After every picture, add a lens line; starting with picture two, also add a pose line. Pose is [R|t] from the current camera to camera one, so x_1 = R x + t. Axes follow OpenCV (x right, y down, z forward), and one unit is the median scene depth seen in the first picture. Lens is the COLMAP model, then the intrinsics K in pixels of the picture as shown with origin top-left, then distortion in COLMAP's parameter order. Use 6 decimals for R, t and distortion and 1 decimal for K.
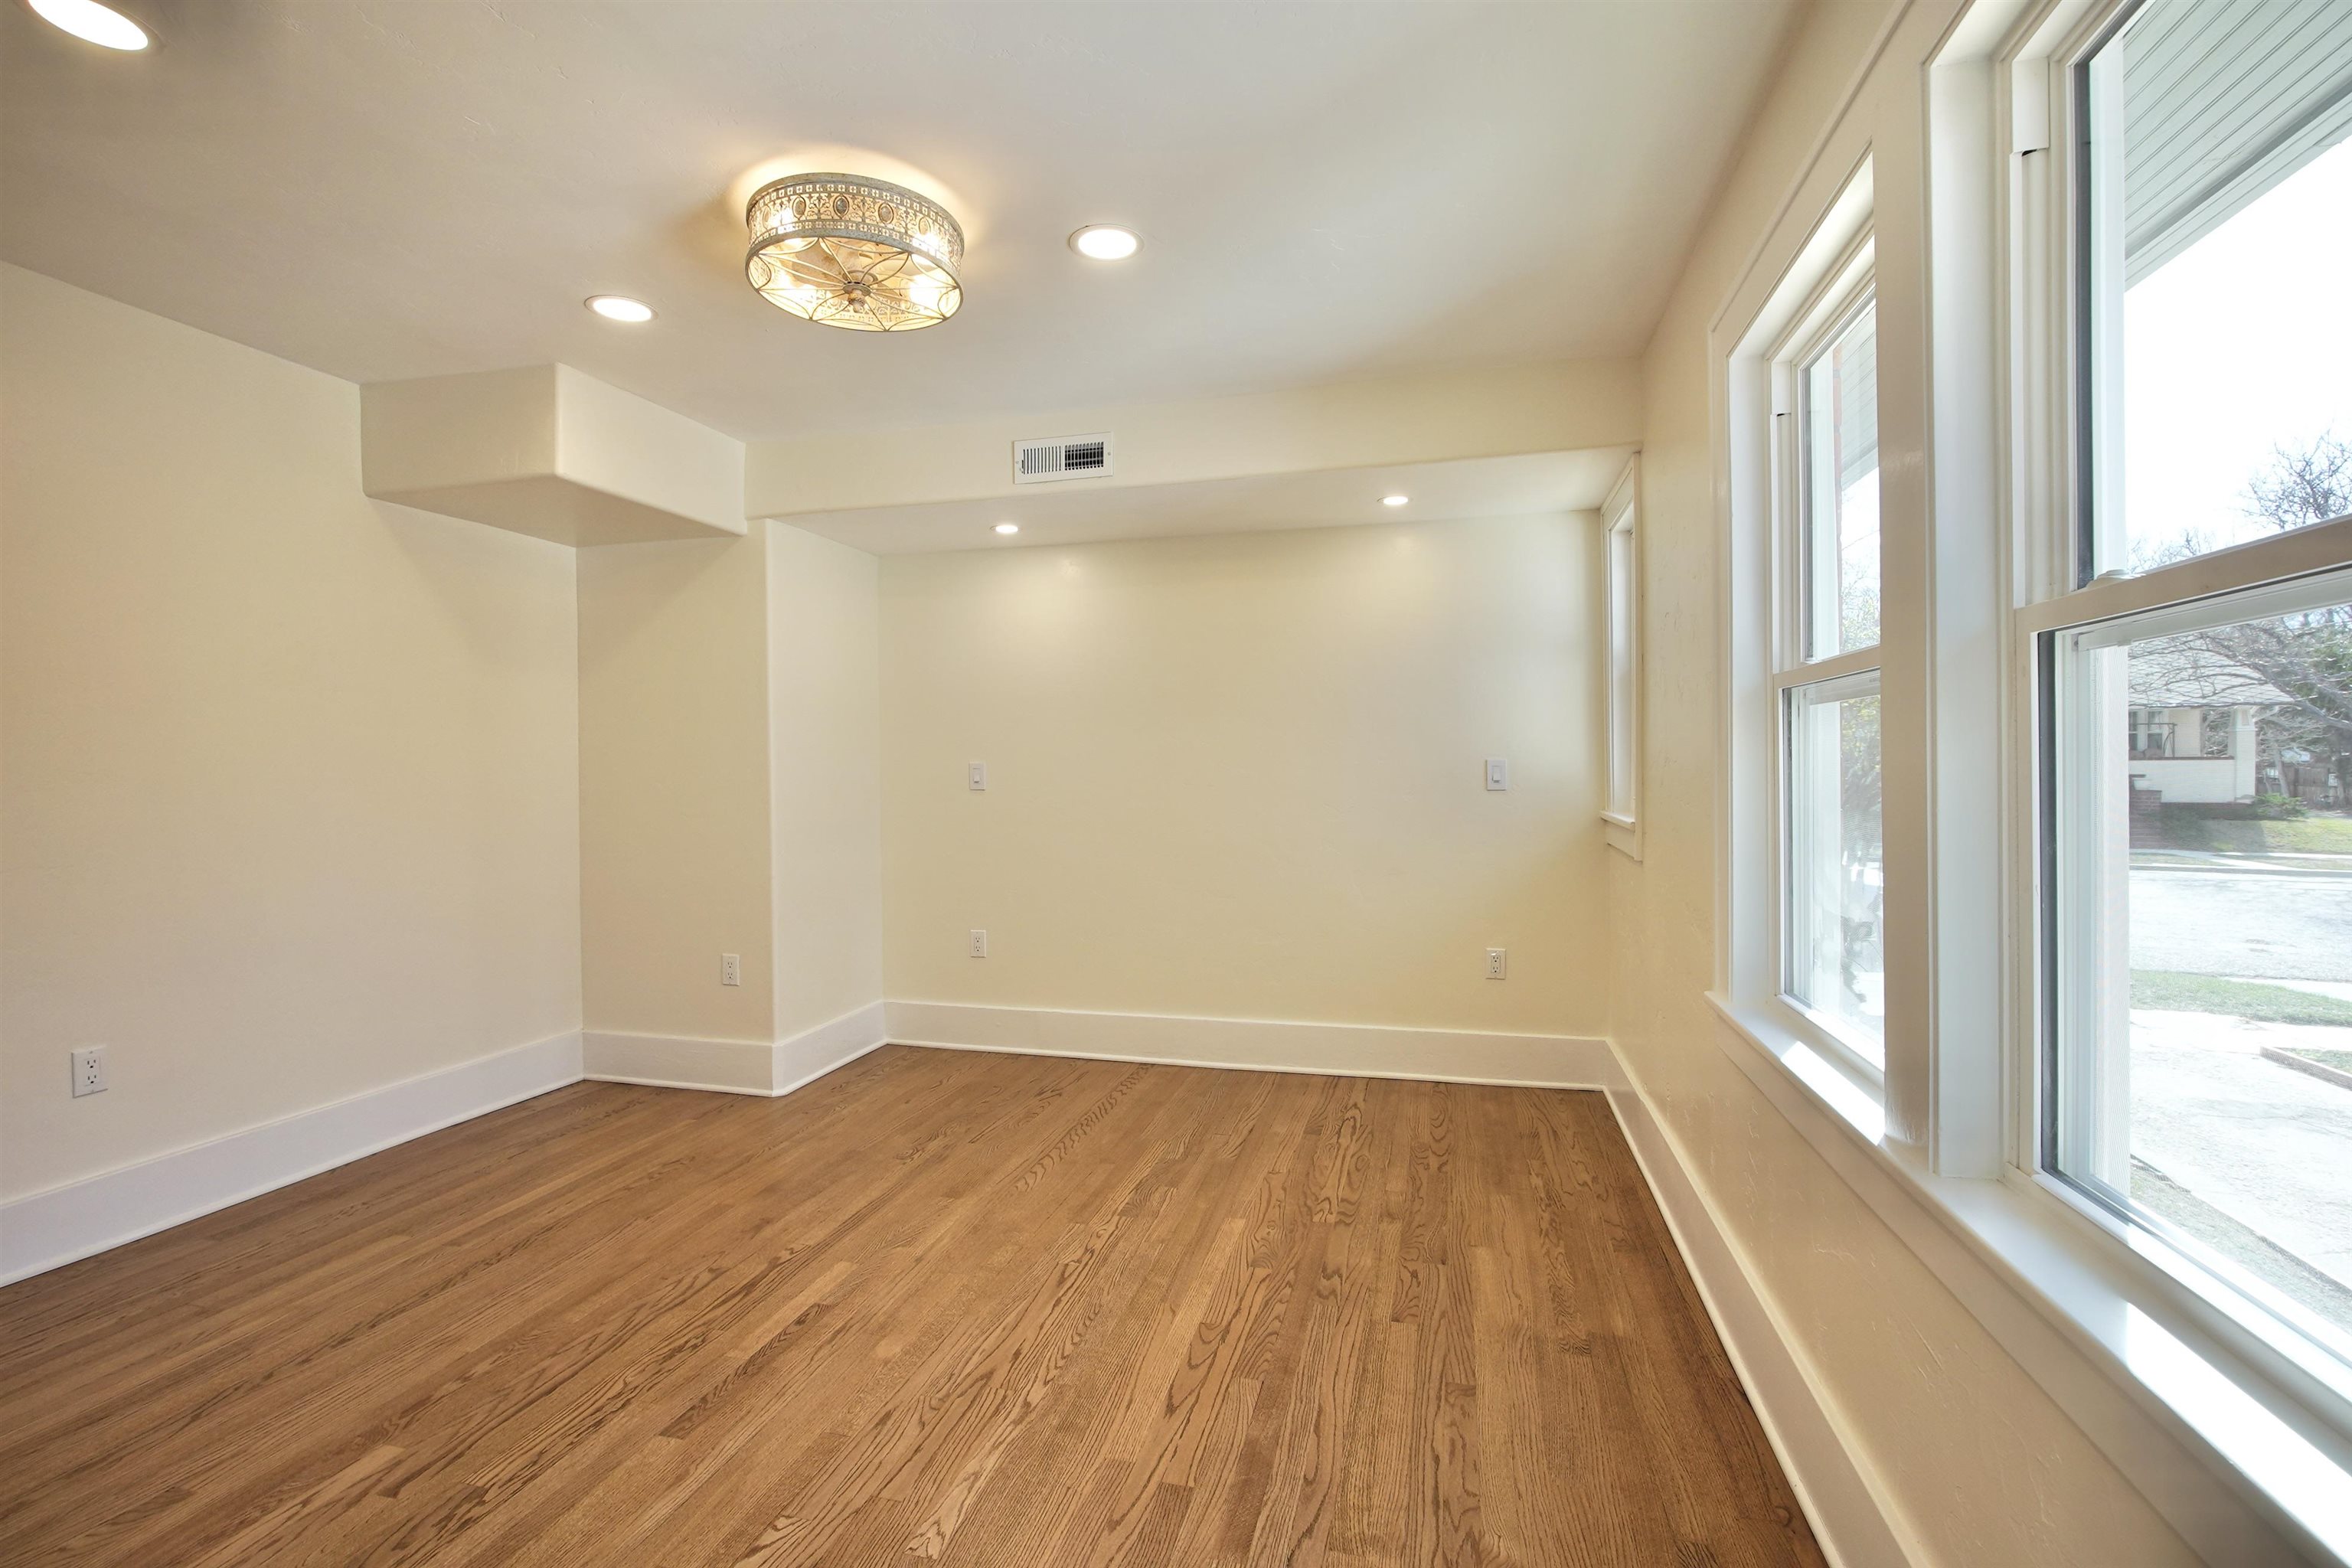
lens RADIAL K [[1088.6, 0, 1176.0], [0, 1088.6, 784.0], [0, 0, 1]] dist [-0.030289, 0.016357]
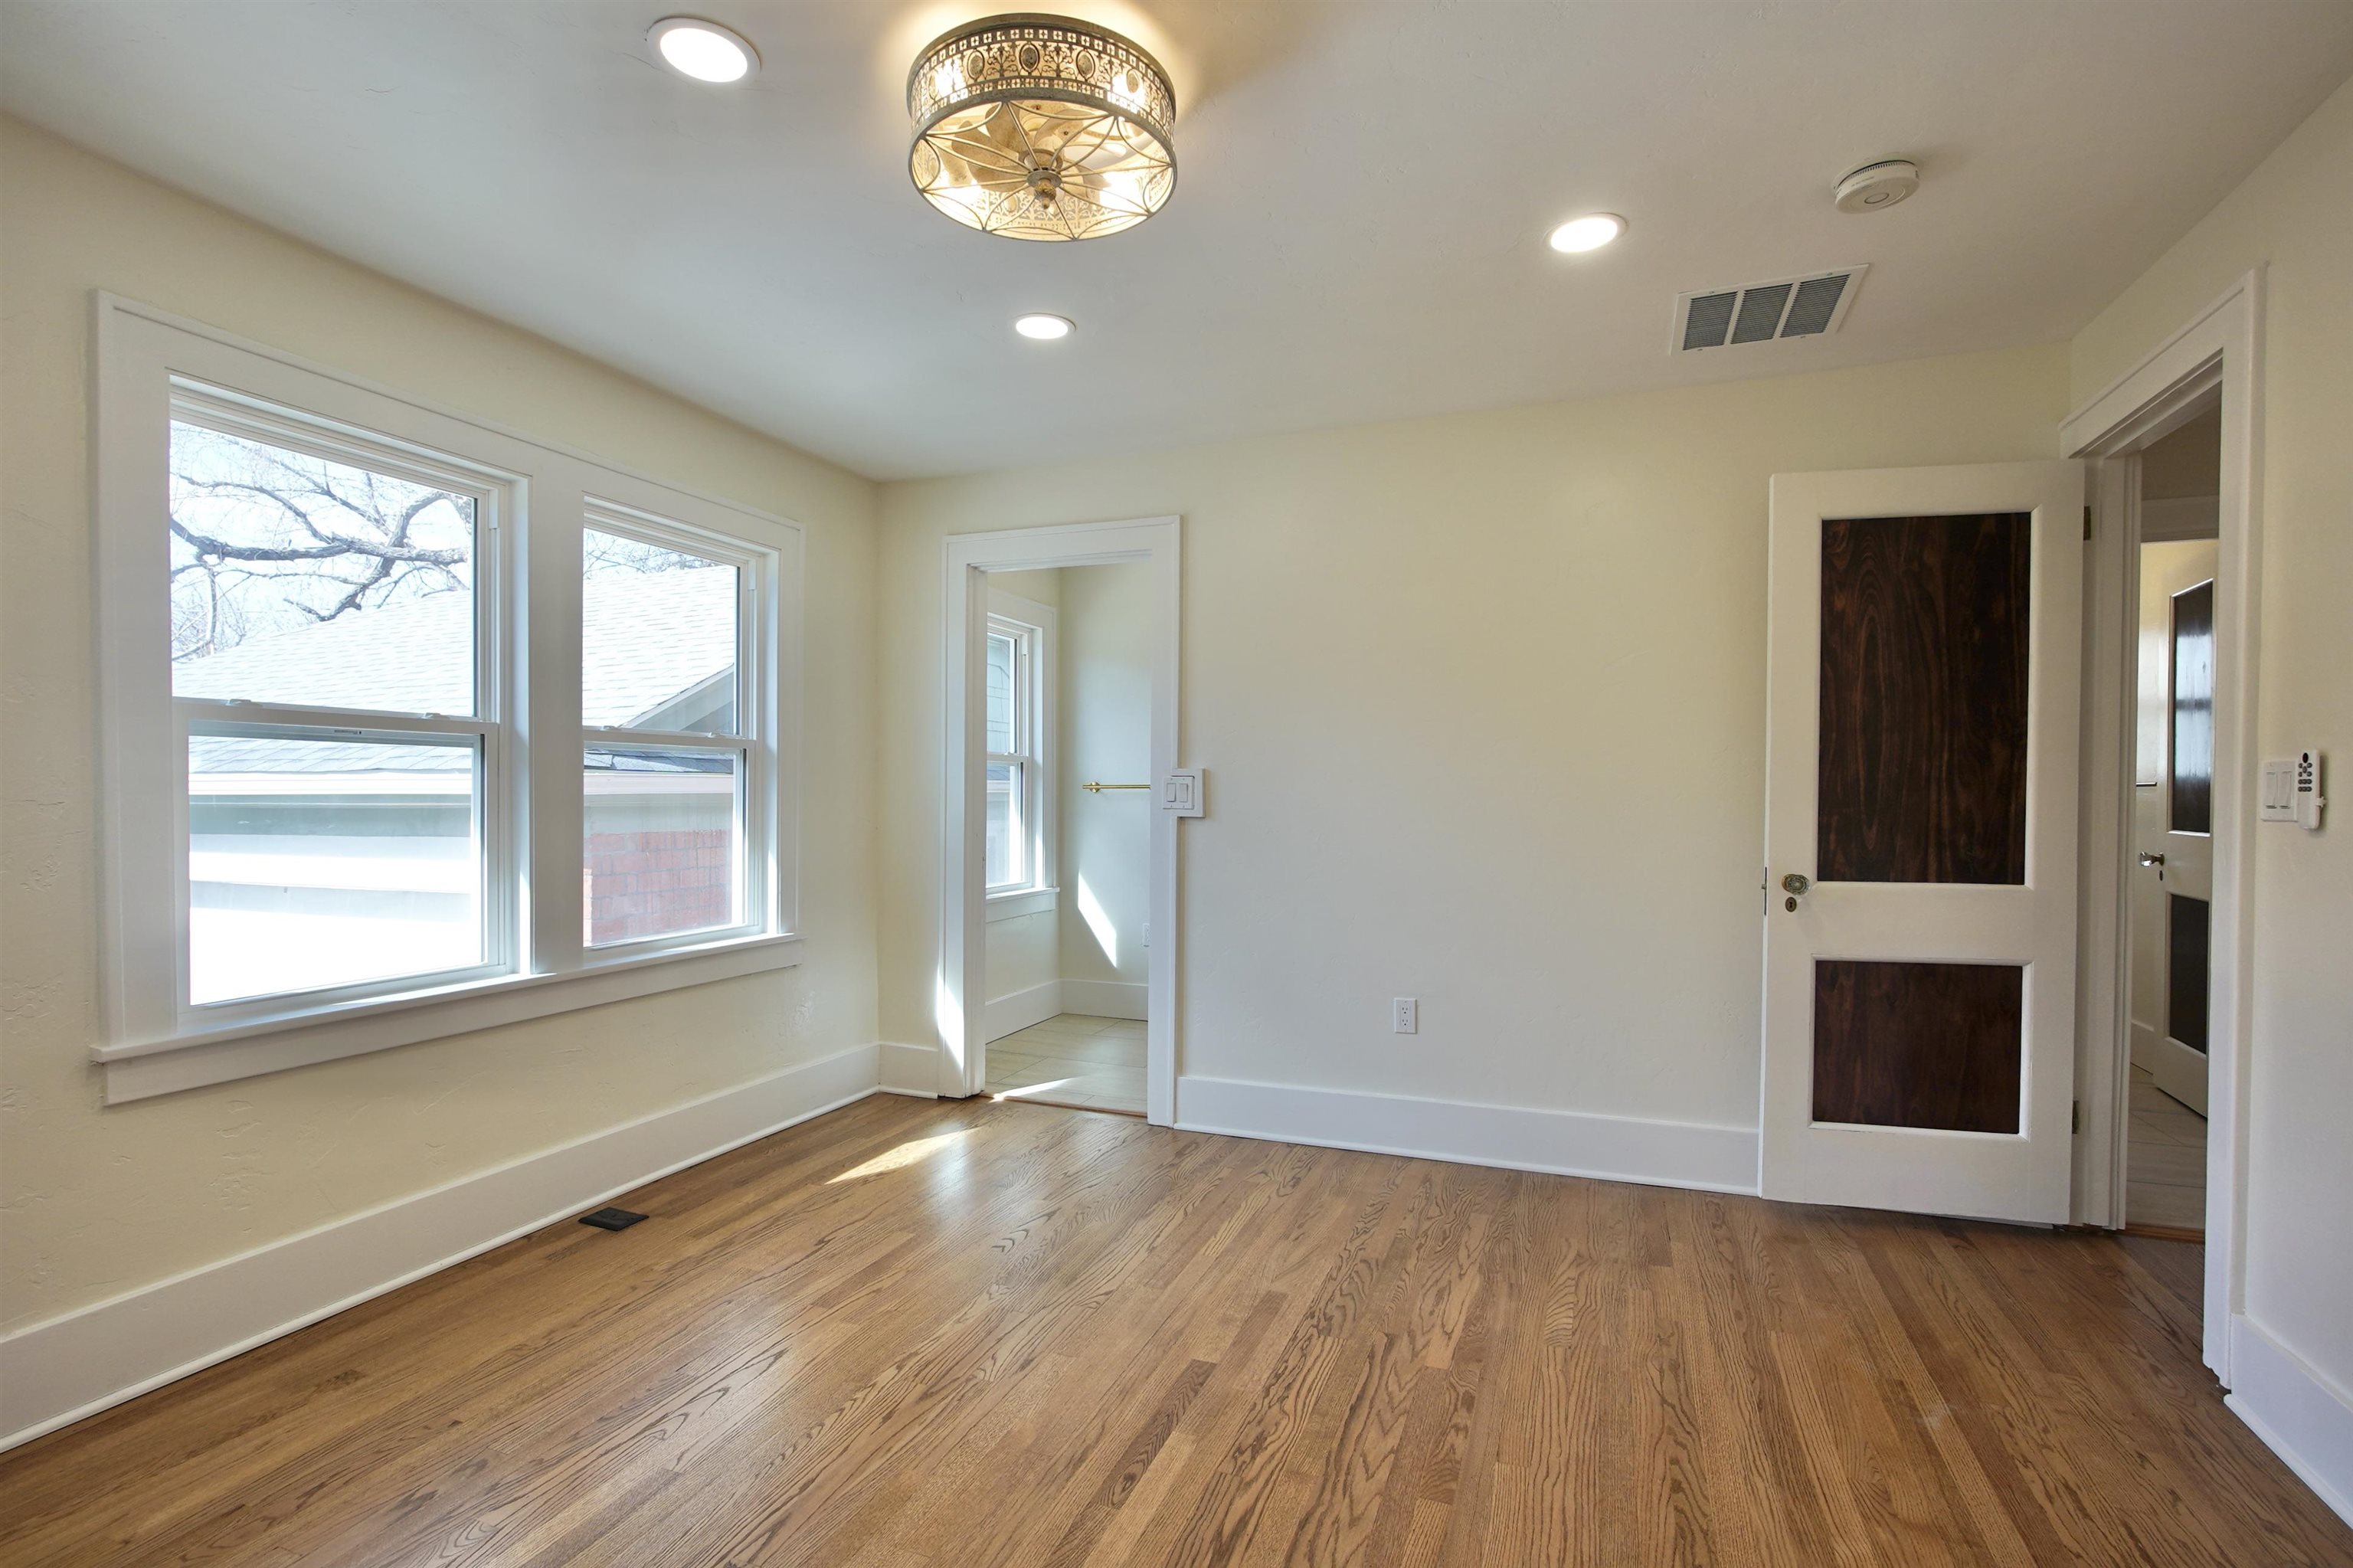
lens RADIAL K [[1089.0, 0, 1176.5], [0, 1089.0, 784.0], [0, 0, 1]] dist [-0.030289, 0.016357]
pose [[-0.992987, 0.005665, 0.118085, -0.365390], [0.006490, 0.999957, 0.006604, -0.017359], [-0.118043, 0.007324, -0.992982, 1.360880]]
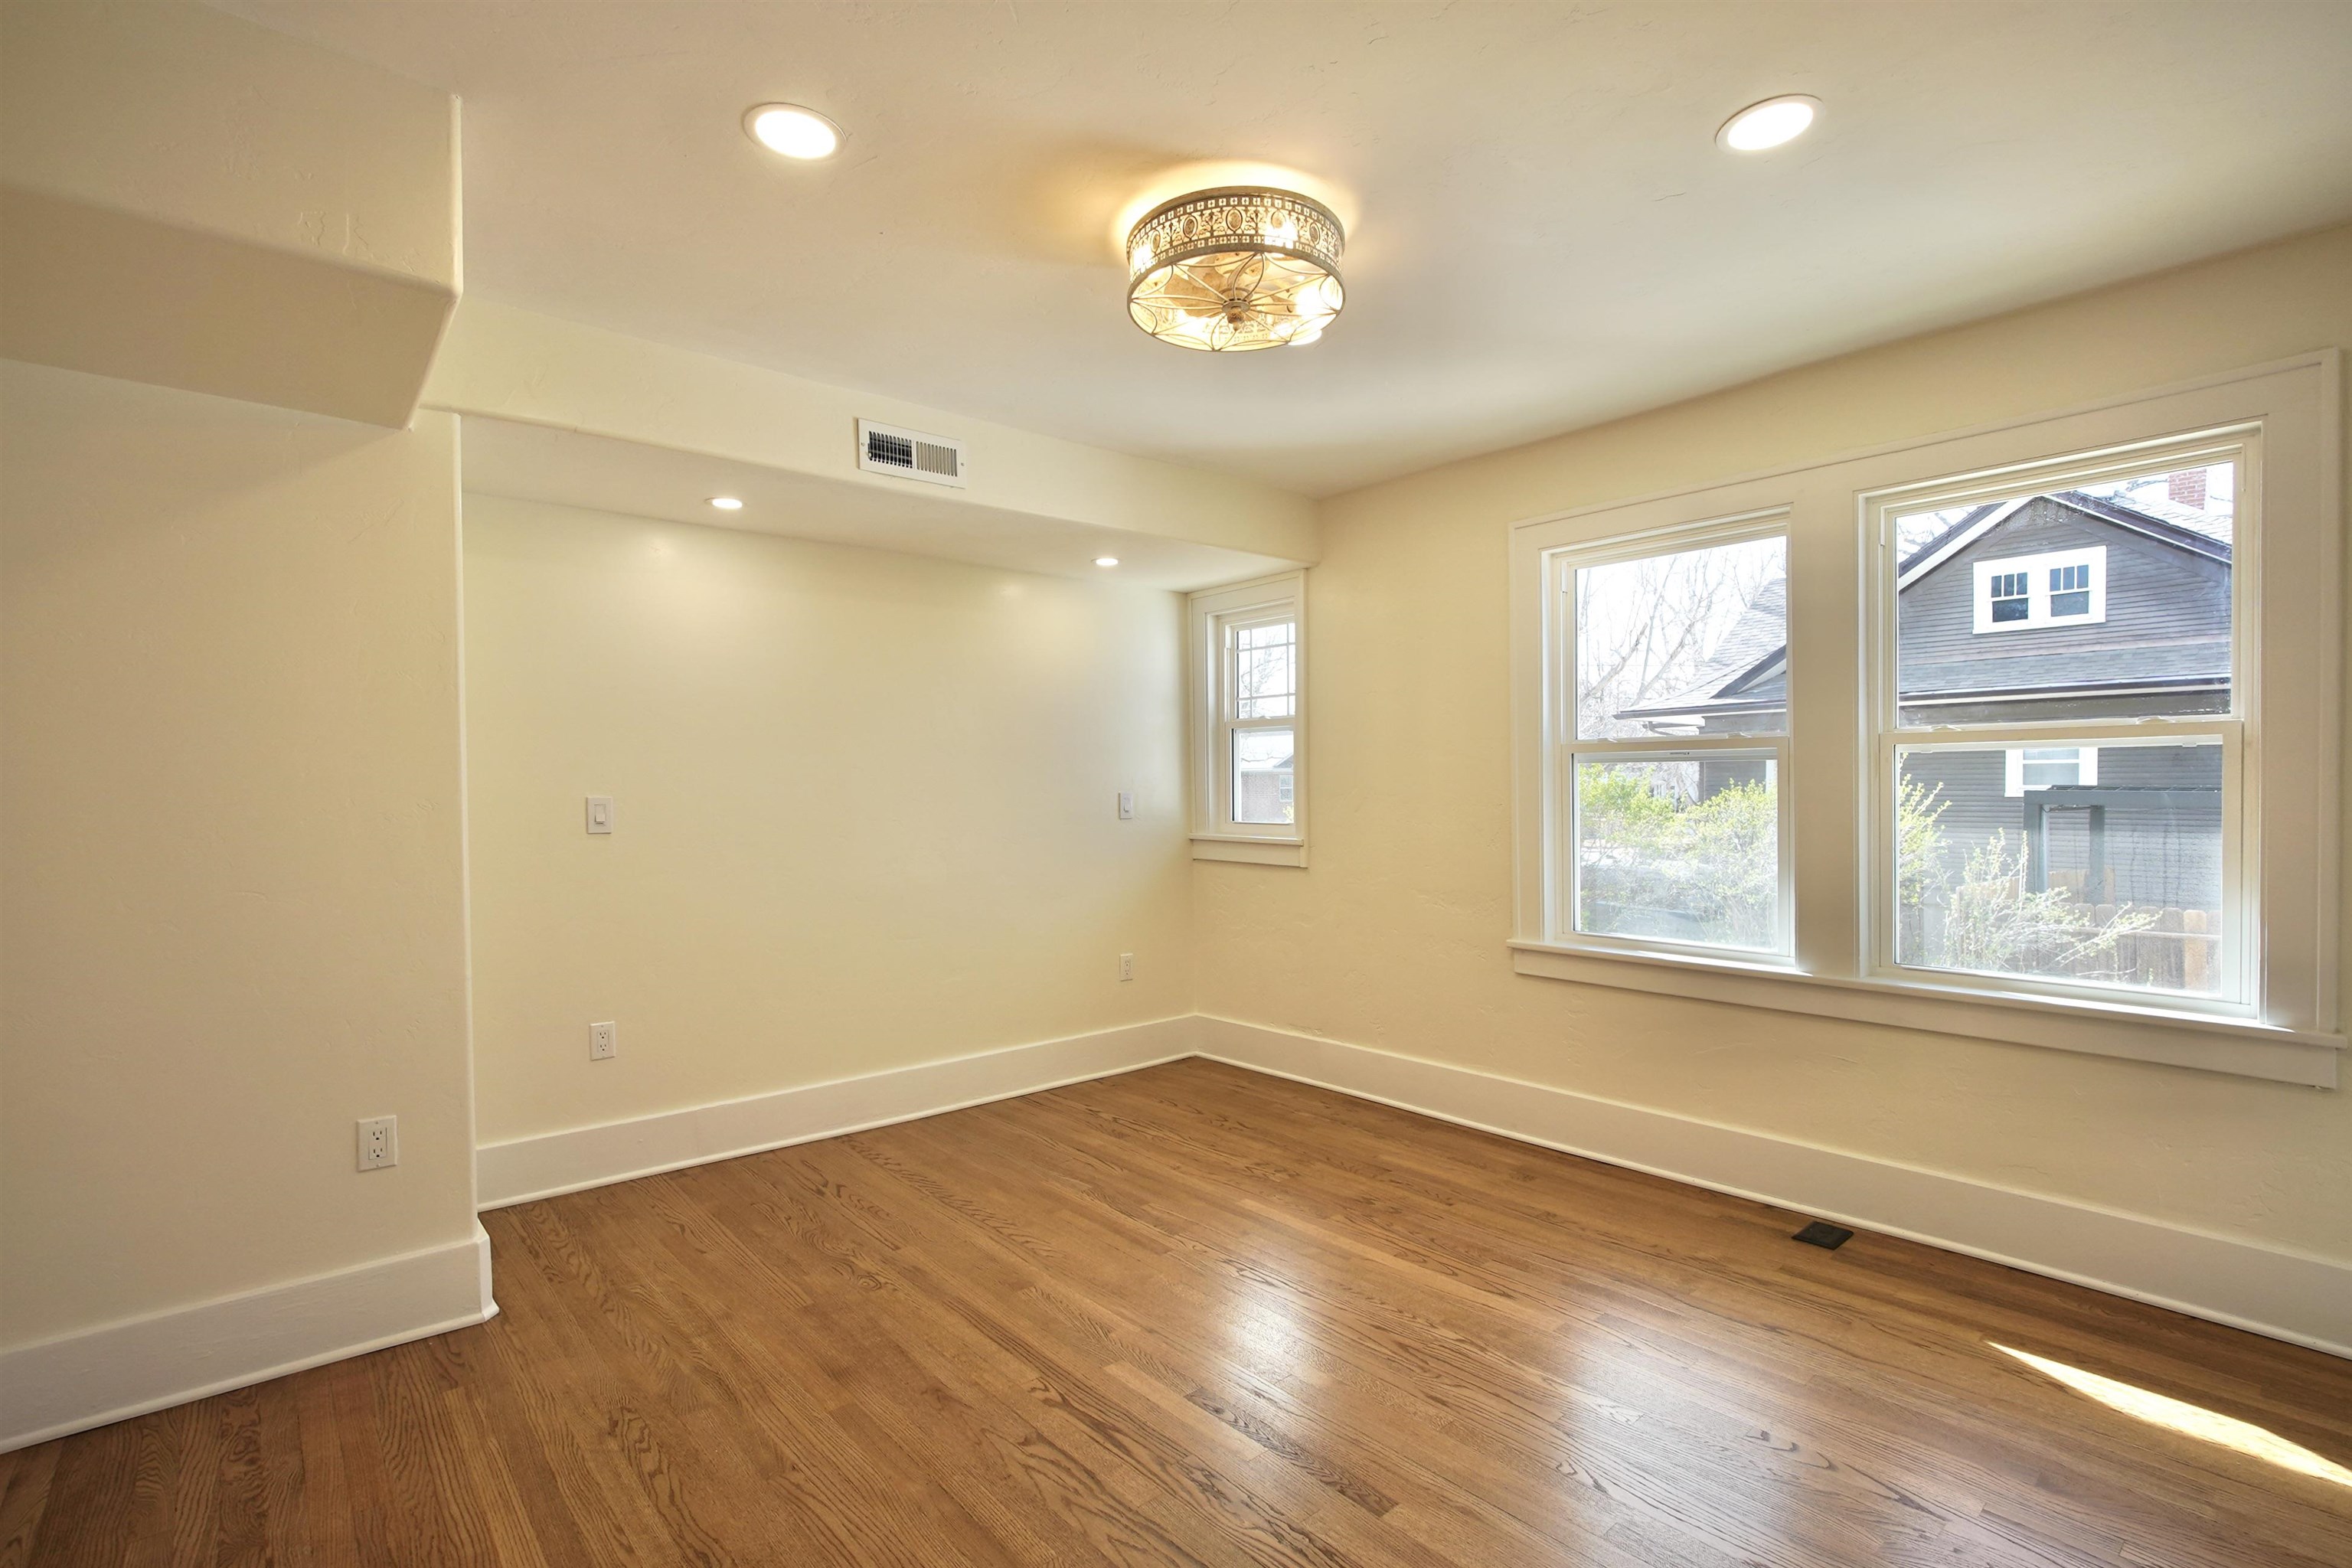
lens RADIAL K [[1088.6, 0, 1176.0], [0, 1088.6, 784.0], [0, 0, 1]] dist [-0.030289, 0.016357]
pose [[0.564140, 0.006483, 0.825653, -0.859720], [0.016391, 0.999684, -0.019049, -0.013049], [-0.825516, 0.024279, 0.563856, 0.379206]]
